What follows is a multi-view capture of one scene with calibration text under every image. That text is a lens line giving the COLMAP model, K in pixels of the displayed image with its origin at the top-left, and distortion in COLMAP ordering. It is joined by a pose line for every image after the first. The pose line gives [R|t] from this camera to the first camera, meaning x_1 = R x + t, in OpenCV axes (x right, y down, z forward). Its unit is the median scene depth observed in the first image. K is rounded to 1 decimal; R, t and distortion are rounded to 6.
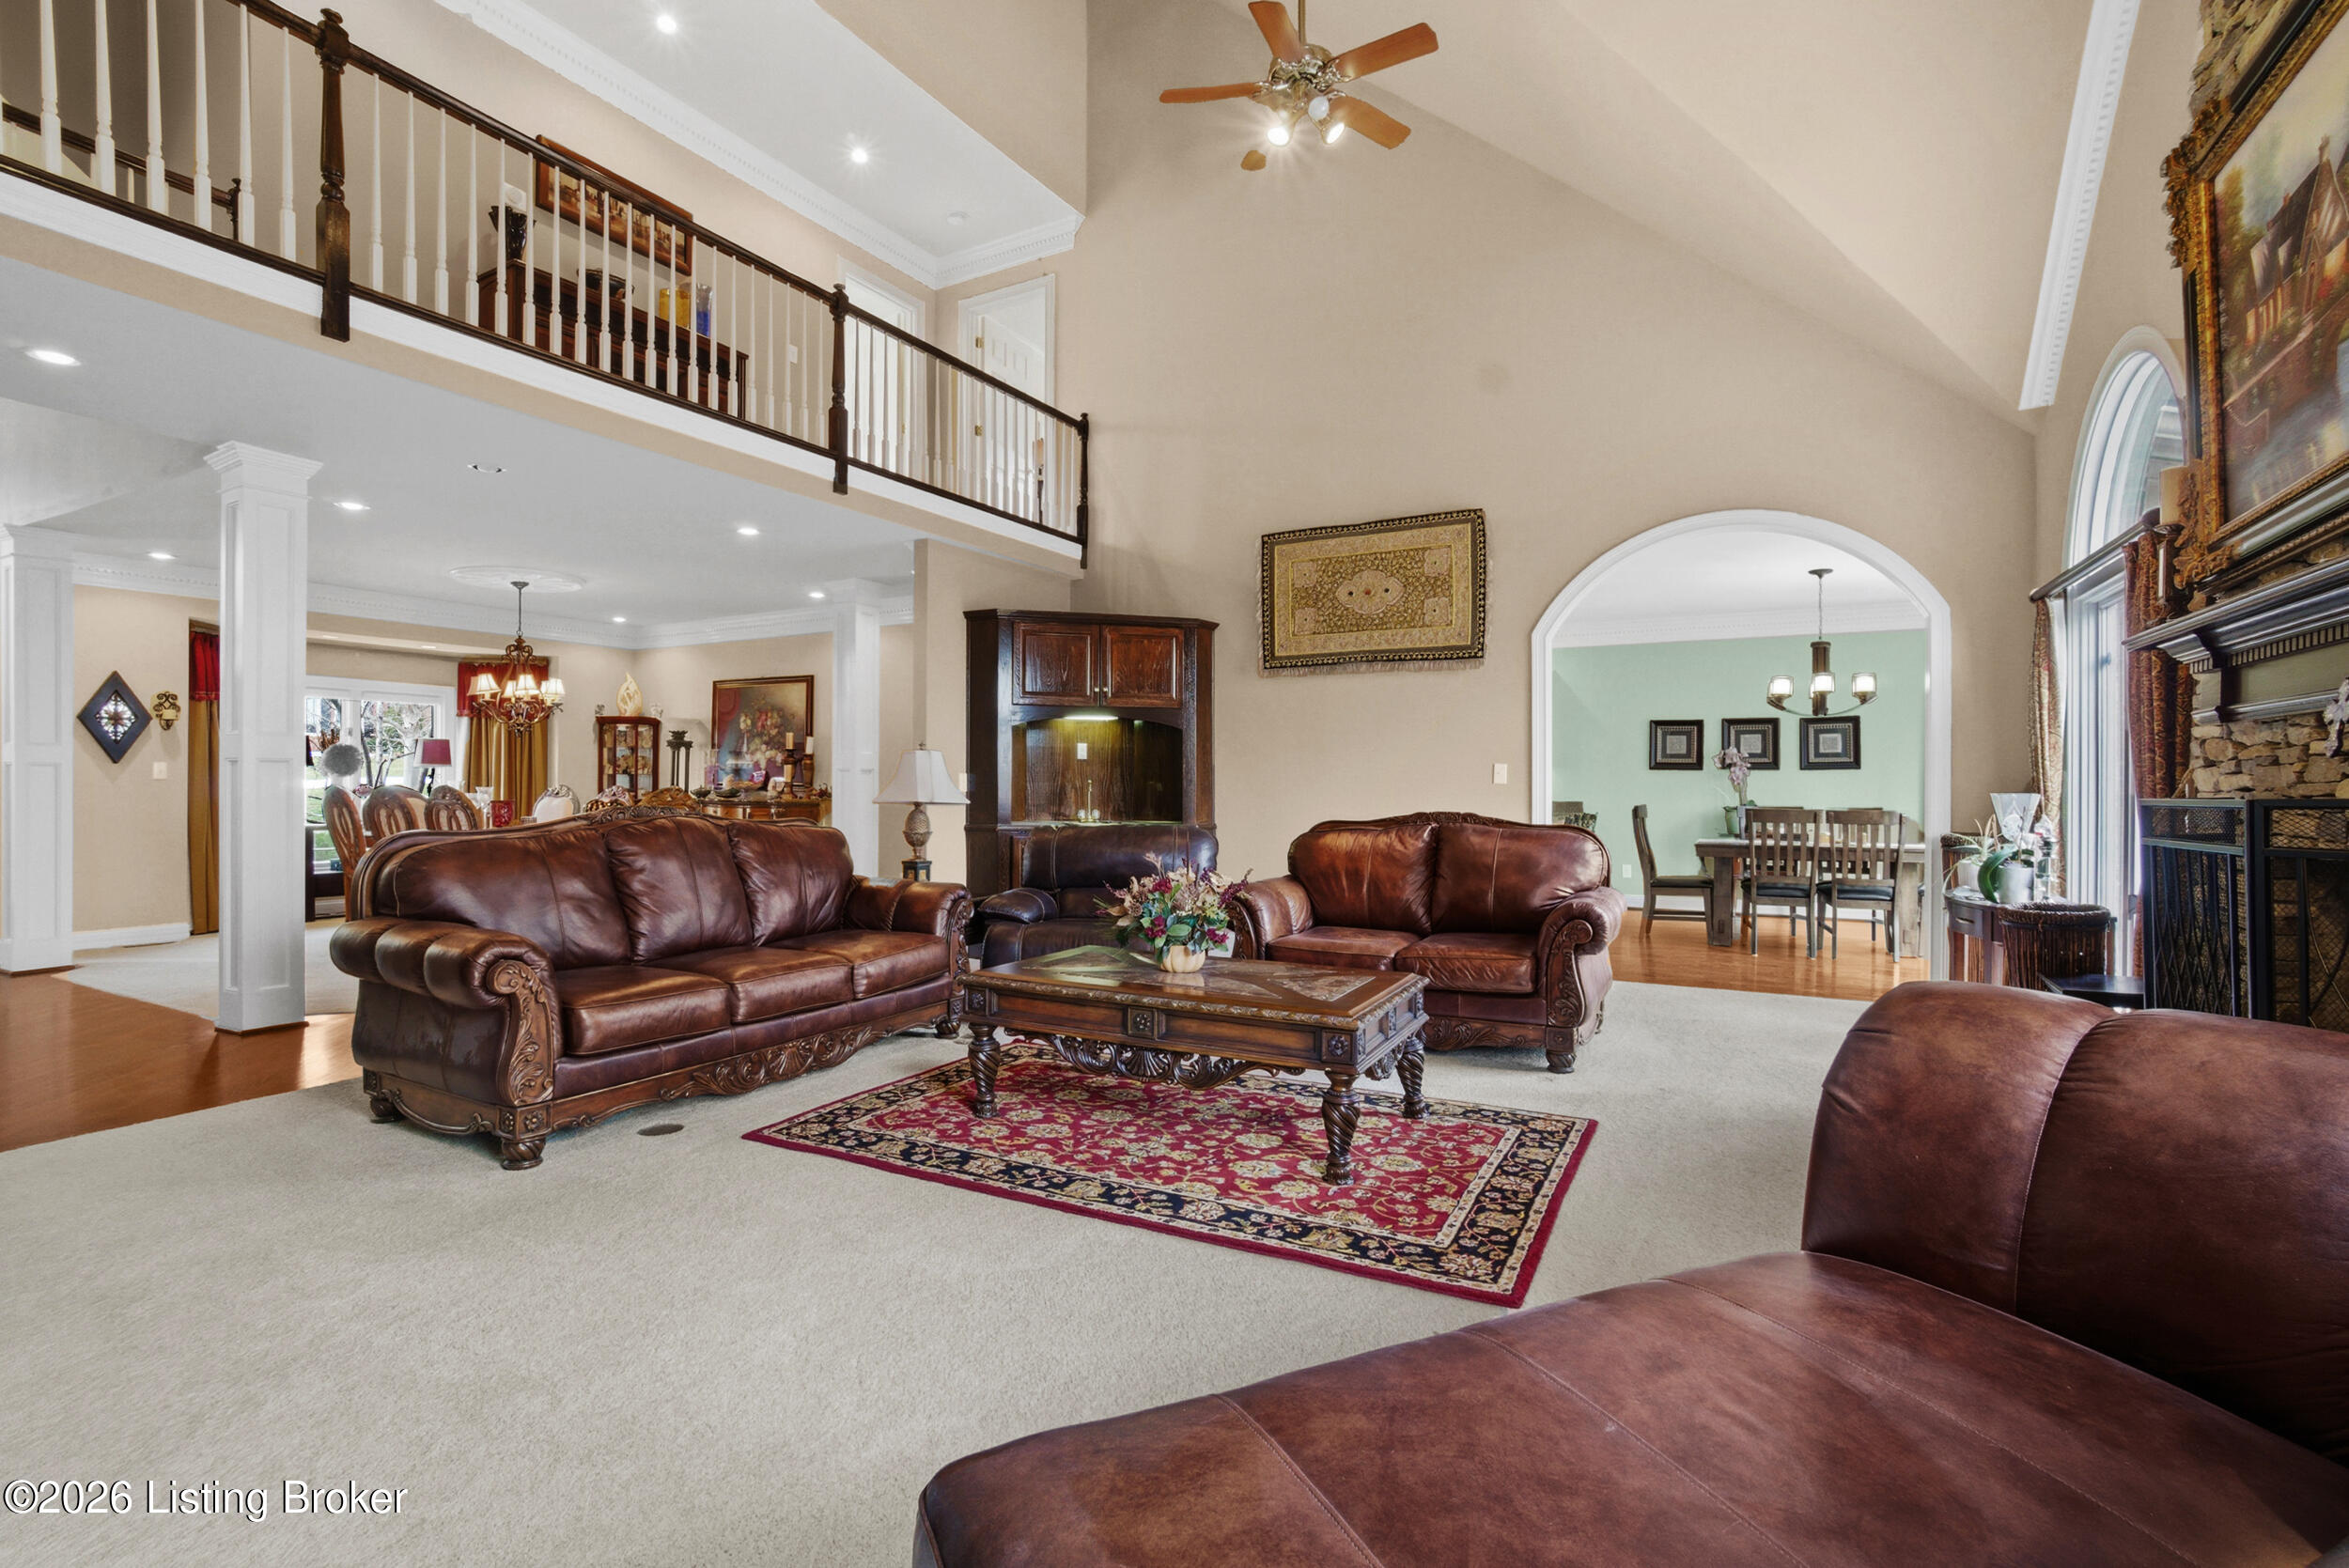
lens RADIAL K [[1092.0, 0, 1168.6], [0, 1092.0, 786.5], [0, 0, 1]] dist [-0.088969, 0.034811]
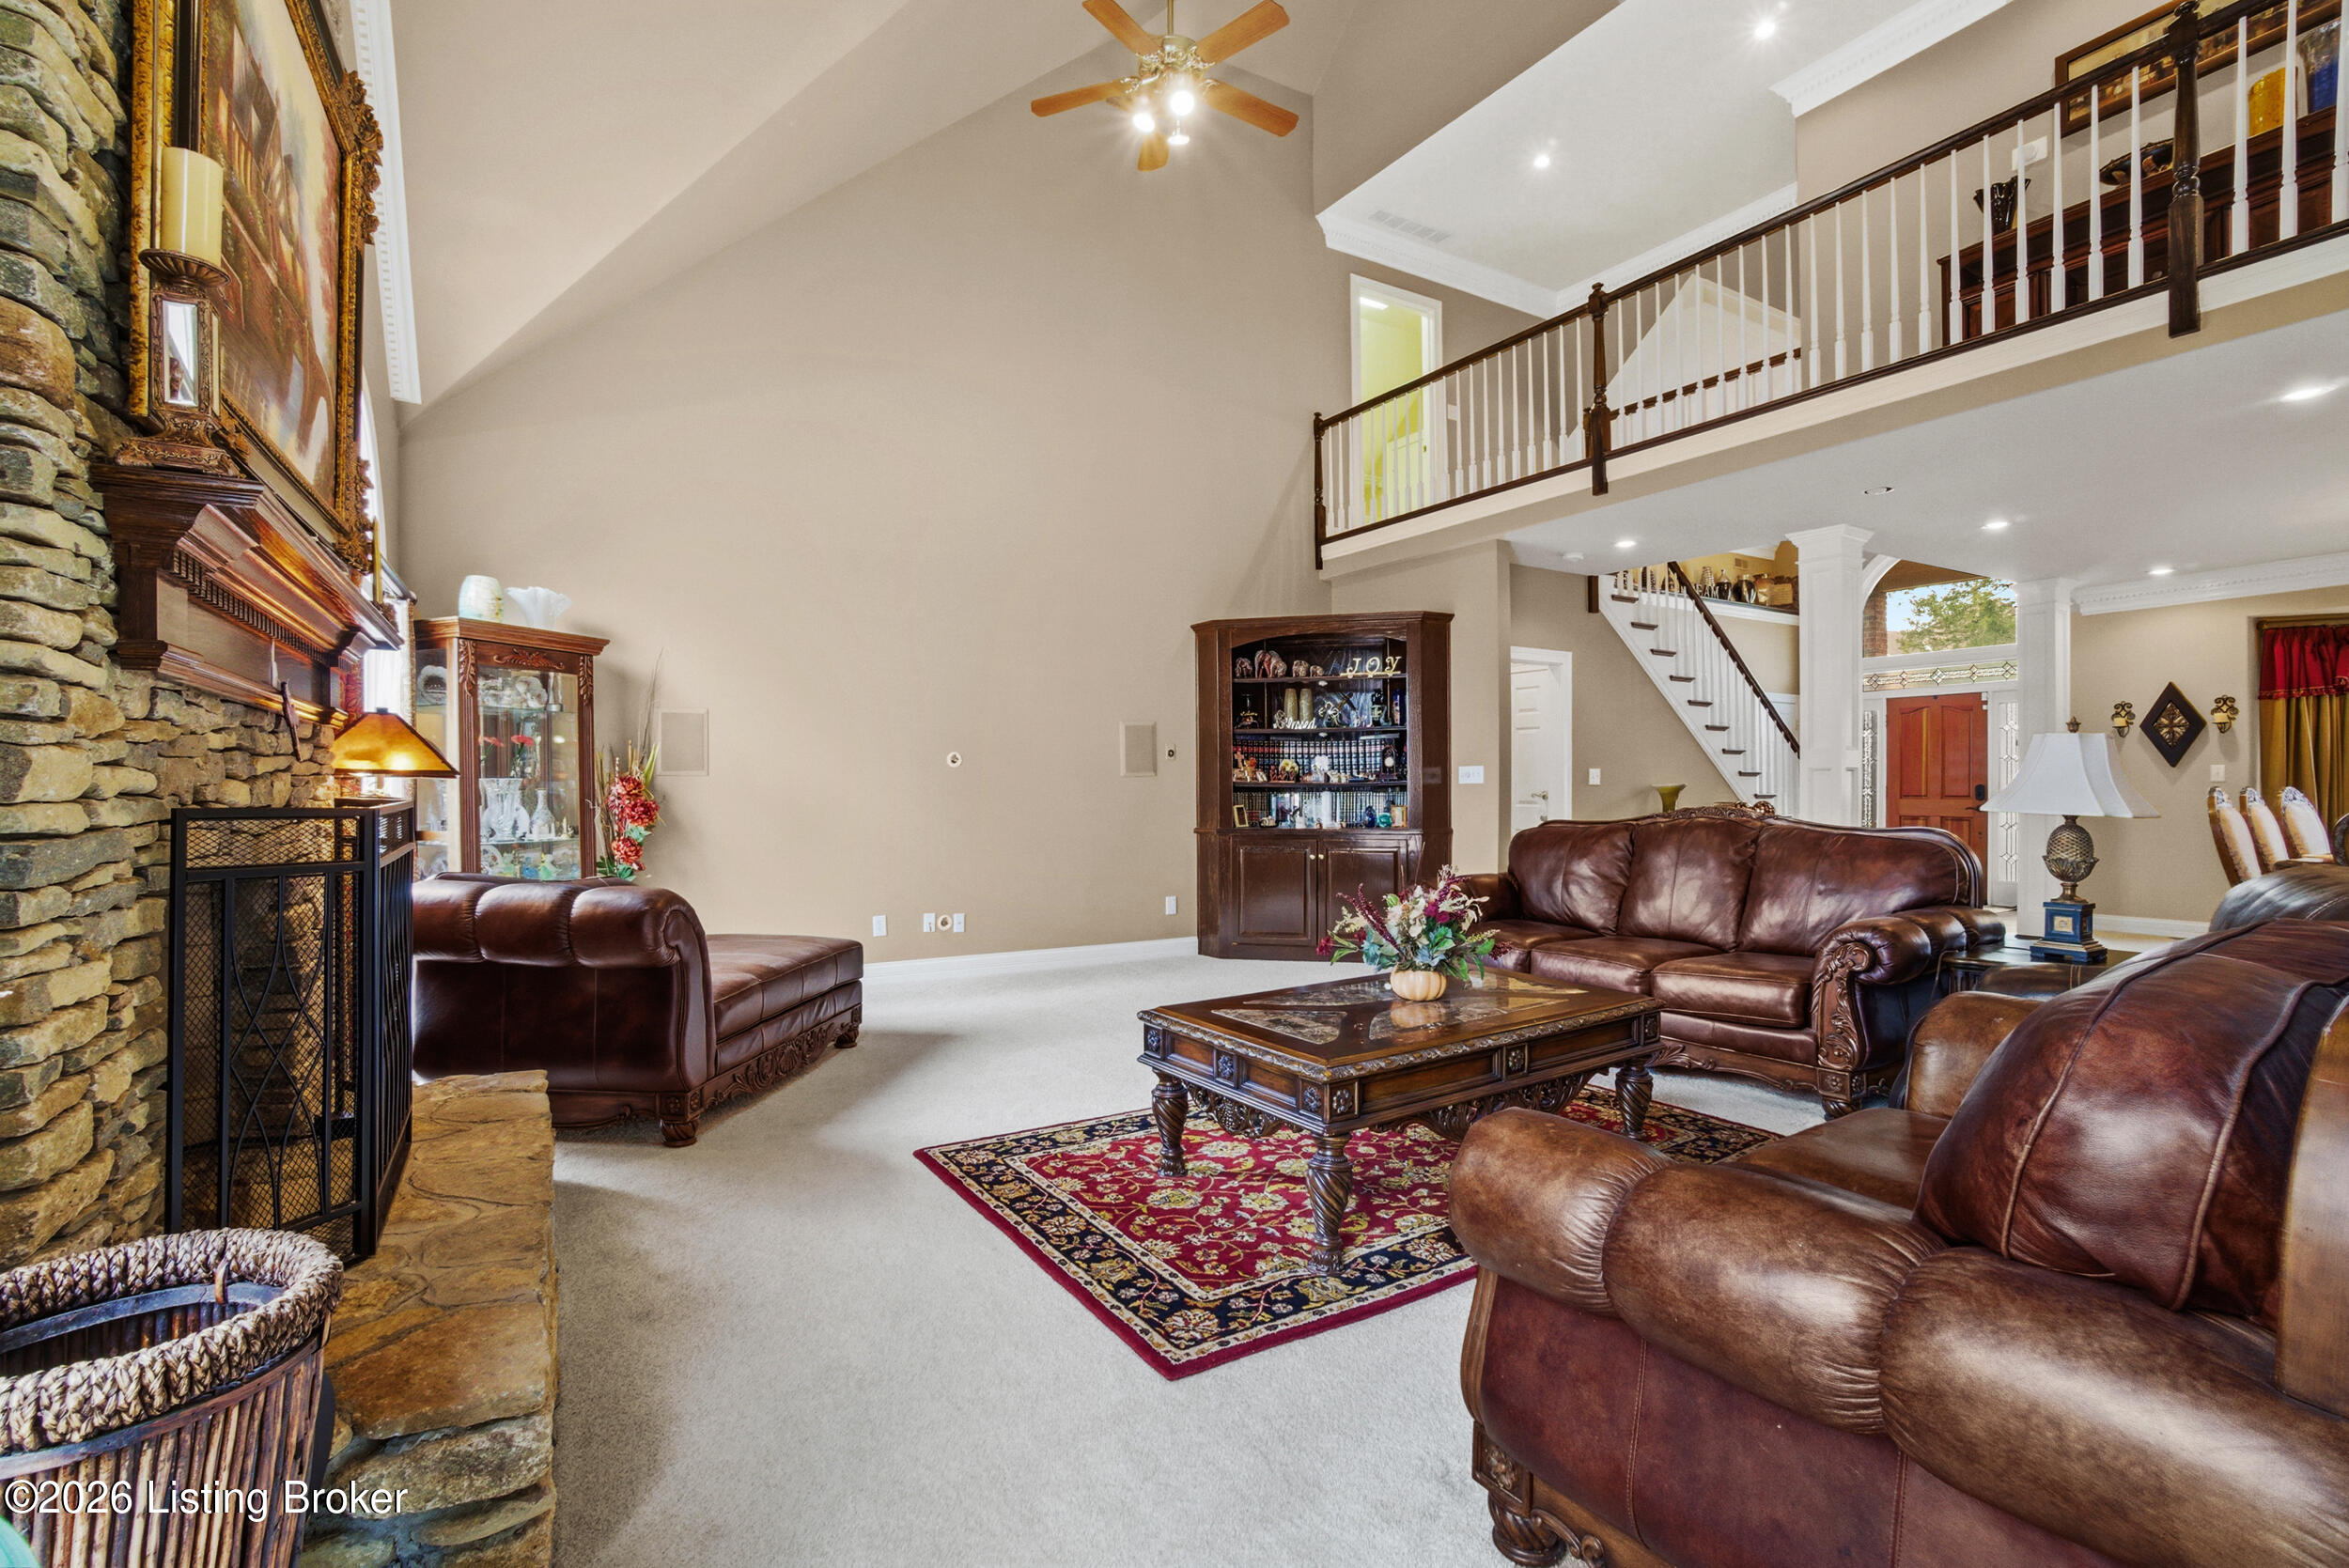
lens RADIAL K [[1076.1, 0, 1153.3], [0, 1076.1, 785.6], [0, 0, 1]] dist [-0.072760, 0.031896]
pose [[-0.512704, -0.003382, -0.858559, 1.026520], [0.003063, 0.999979, -0.005768, -0.003360], [0.858560, -0.005587, -0.512683, 1.474928]]
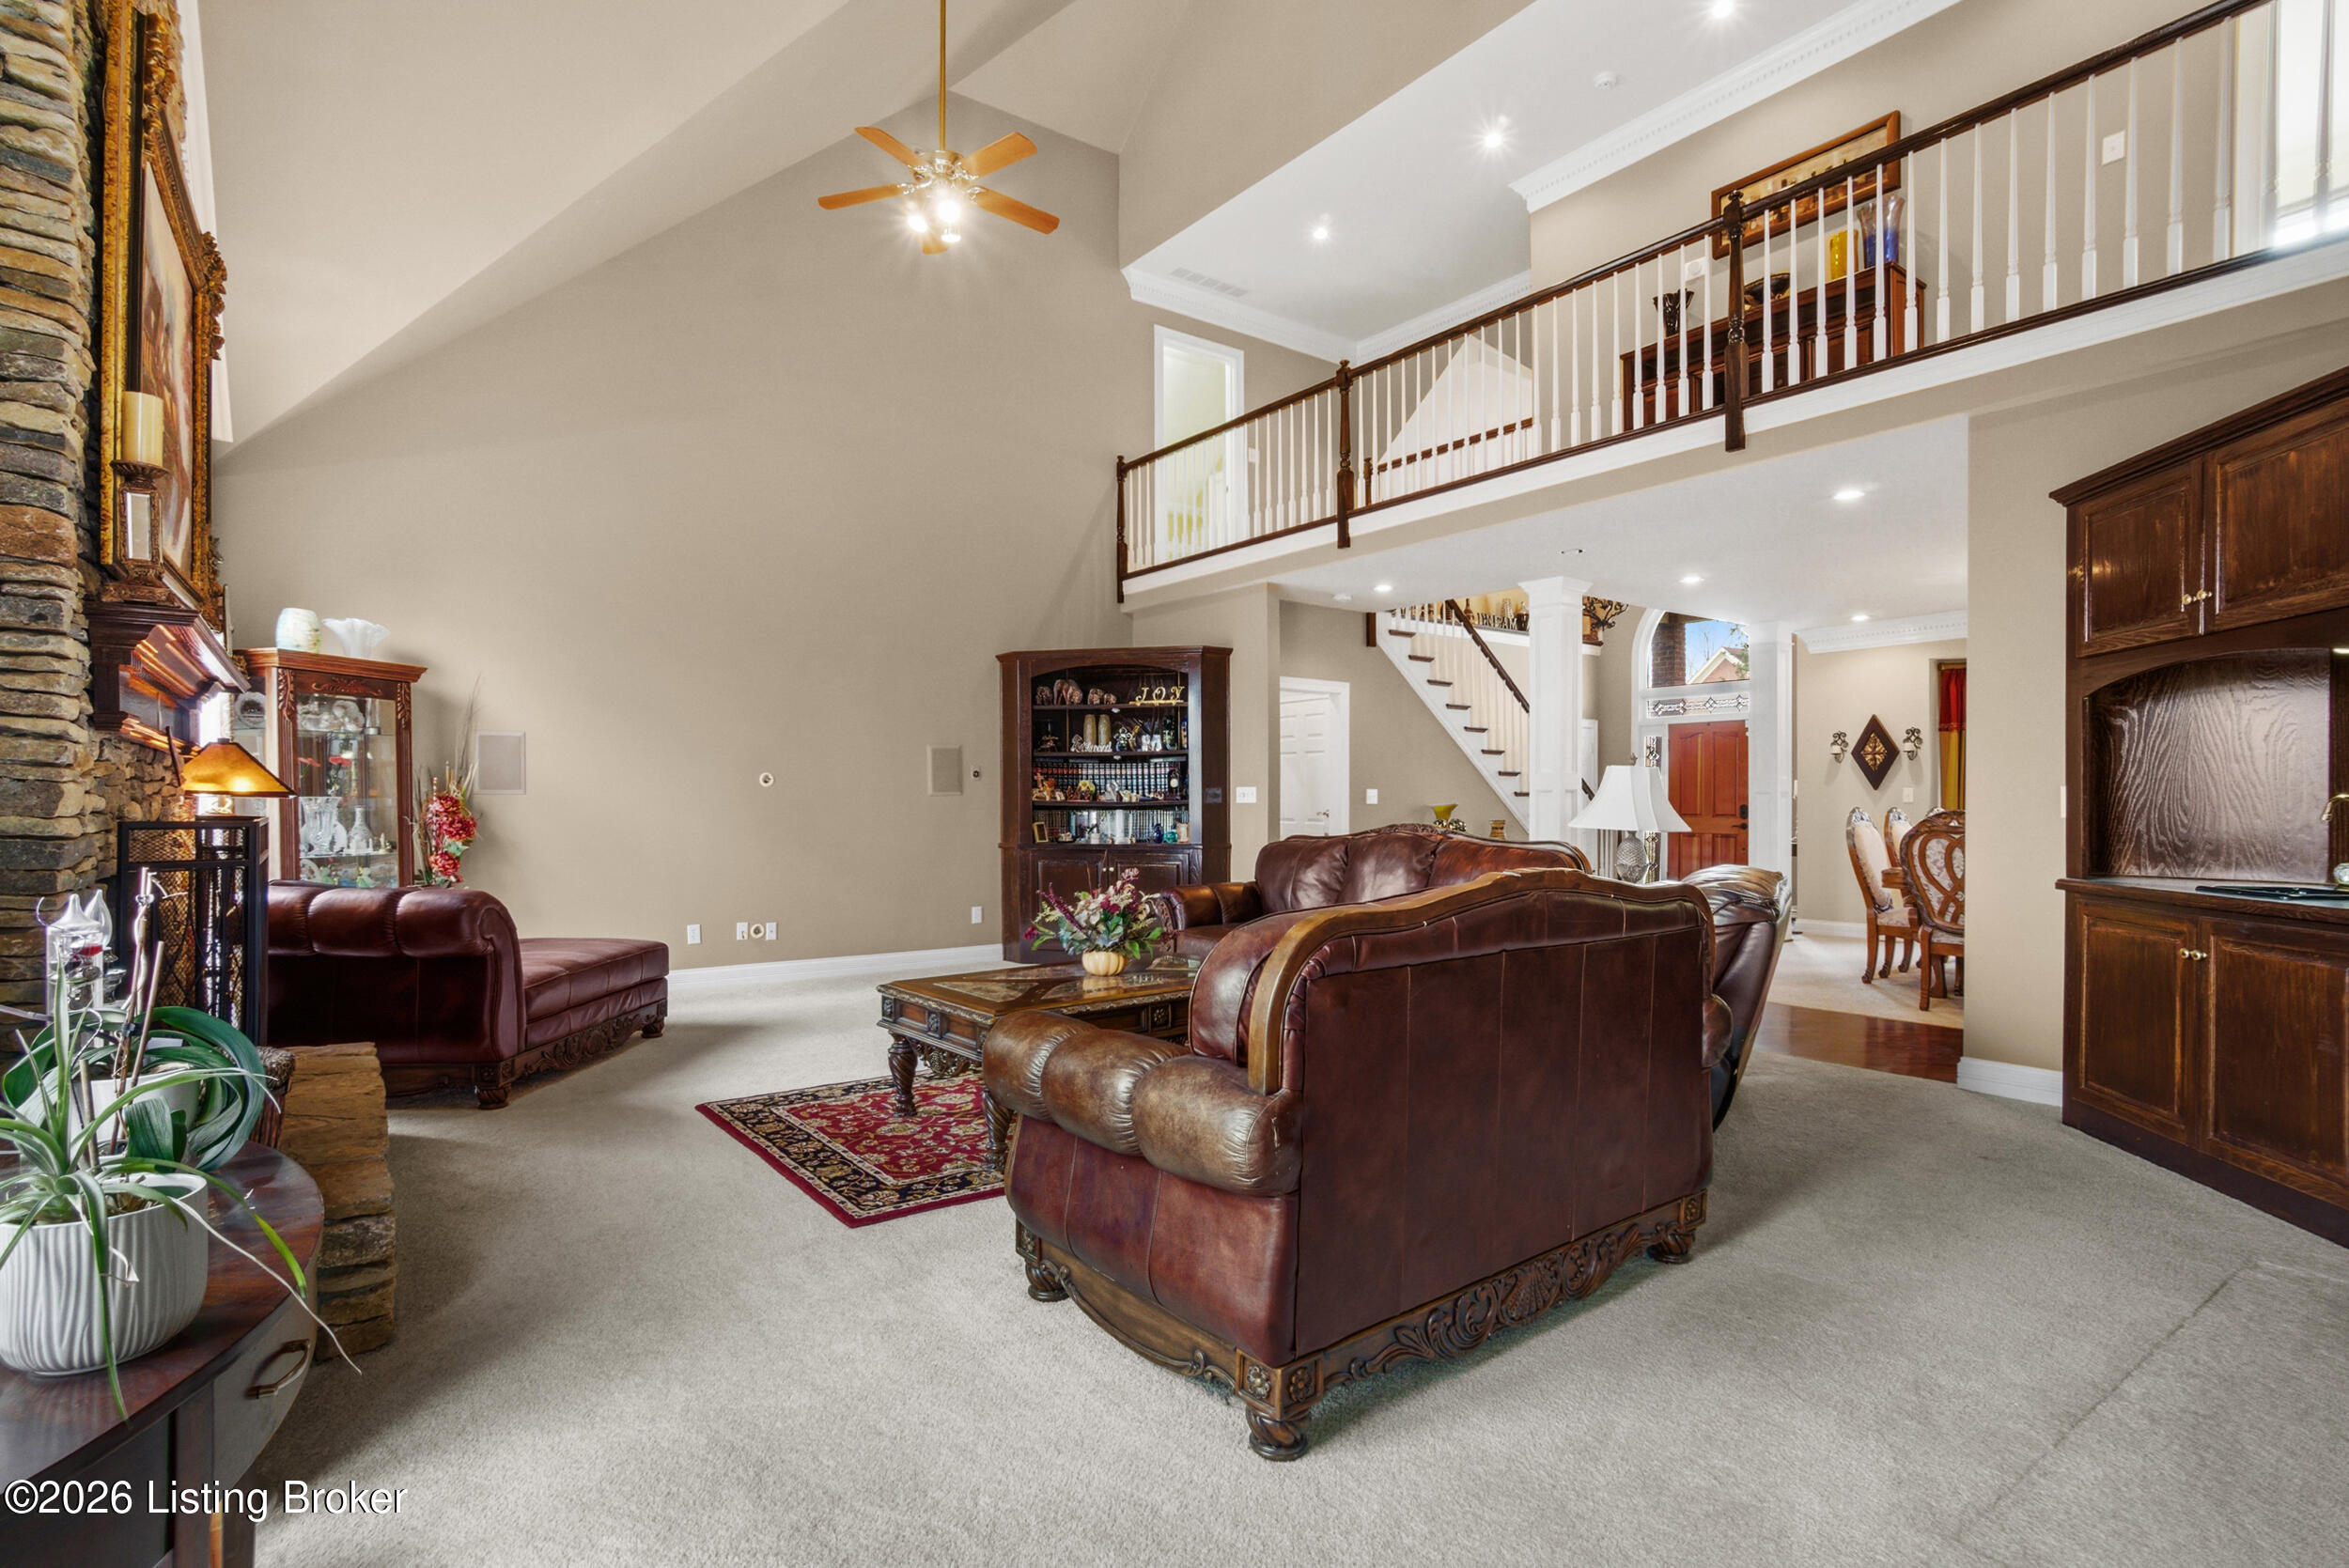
lens RADIAL K [[1138.3, 0, 1152.0], [0, 1138.3, 813.2], [0, 0, 1]] dist [-0.053125, 0.030790]
pose [[-0.420495, 0.003990, -0.907286, 1.240957], [0.001543, 0.999992, 0.003683, -0.004201], [0.907293, 0.000149, -0.420498, 1.799120]]
